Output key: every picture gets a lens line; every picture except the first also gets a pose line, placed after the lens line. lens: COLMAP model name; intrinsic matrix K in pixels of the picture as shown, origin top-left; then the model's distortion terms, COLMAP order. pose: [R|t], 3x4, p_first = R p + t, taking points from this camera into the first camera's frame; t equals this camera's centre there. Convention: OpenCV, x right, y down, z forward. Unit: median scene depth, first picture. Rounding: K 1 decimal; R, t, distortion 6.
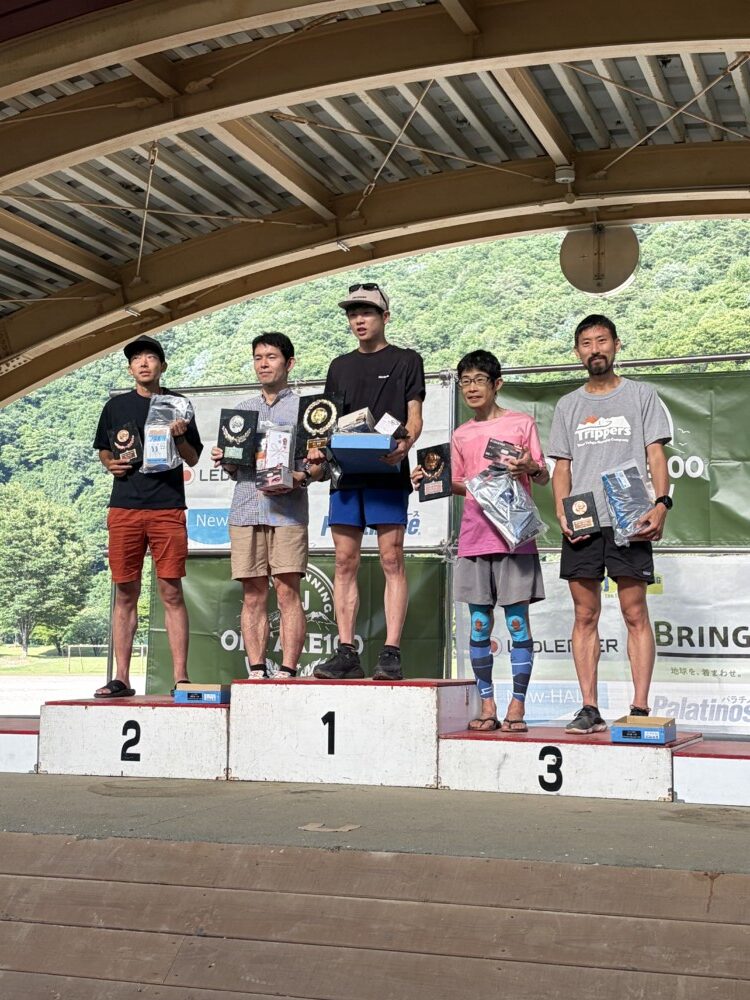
lens RADIAL K [[1461.9, 0, 375.0], [0, 1461.9, 500.0], [0, 0, 1]] dist [0.343709, -1.624675]
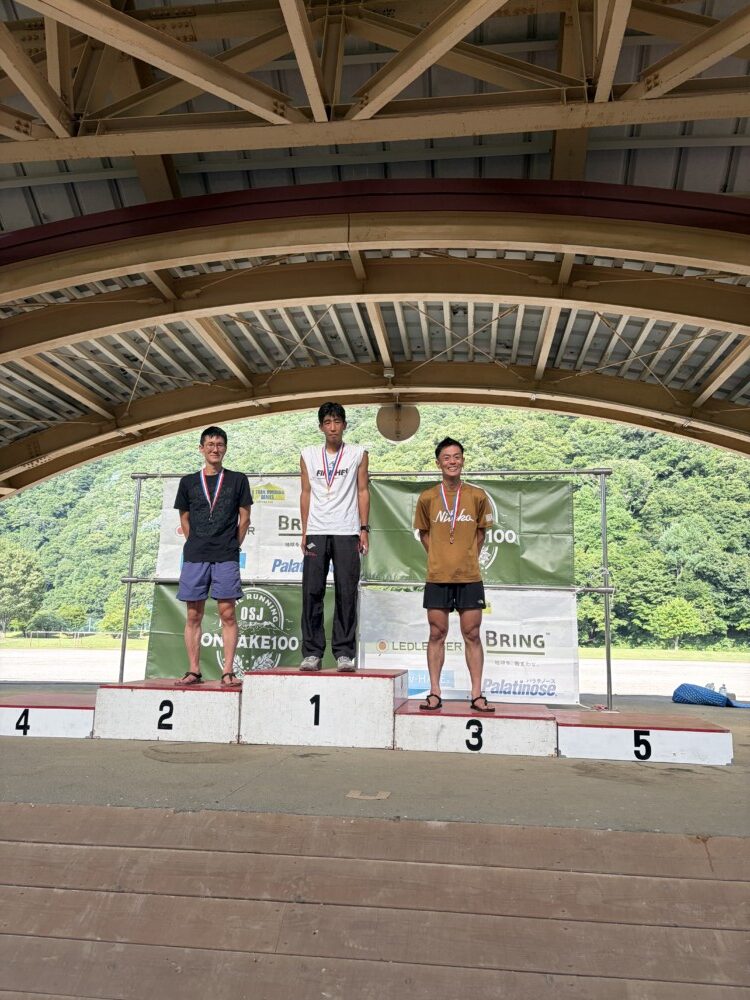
lens RADIAL K [[755.2, 0, 375.0], [0, 755.2, 500.0], [0, 0, 1]] dist [0.064508, -0.096639]
pose [[0.975451, 0.050340, 0.214387, -0.139109], [-0.033858, 0.996230, -0.079873, 0.011158], [-0.217600, 0.070653, 0.973478, 0.246283]]
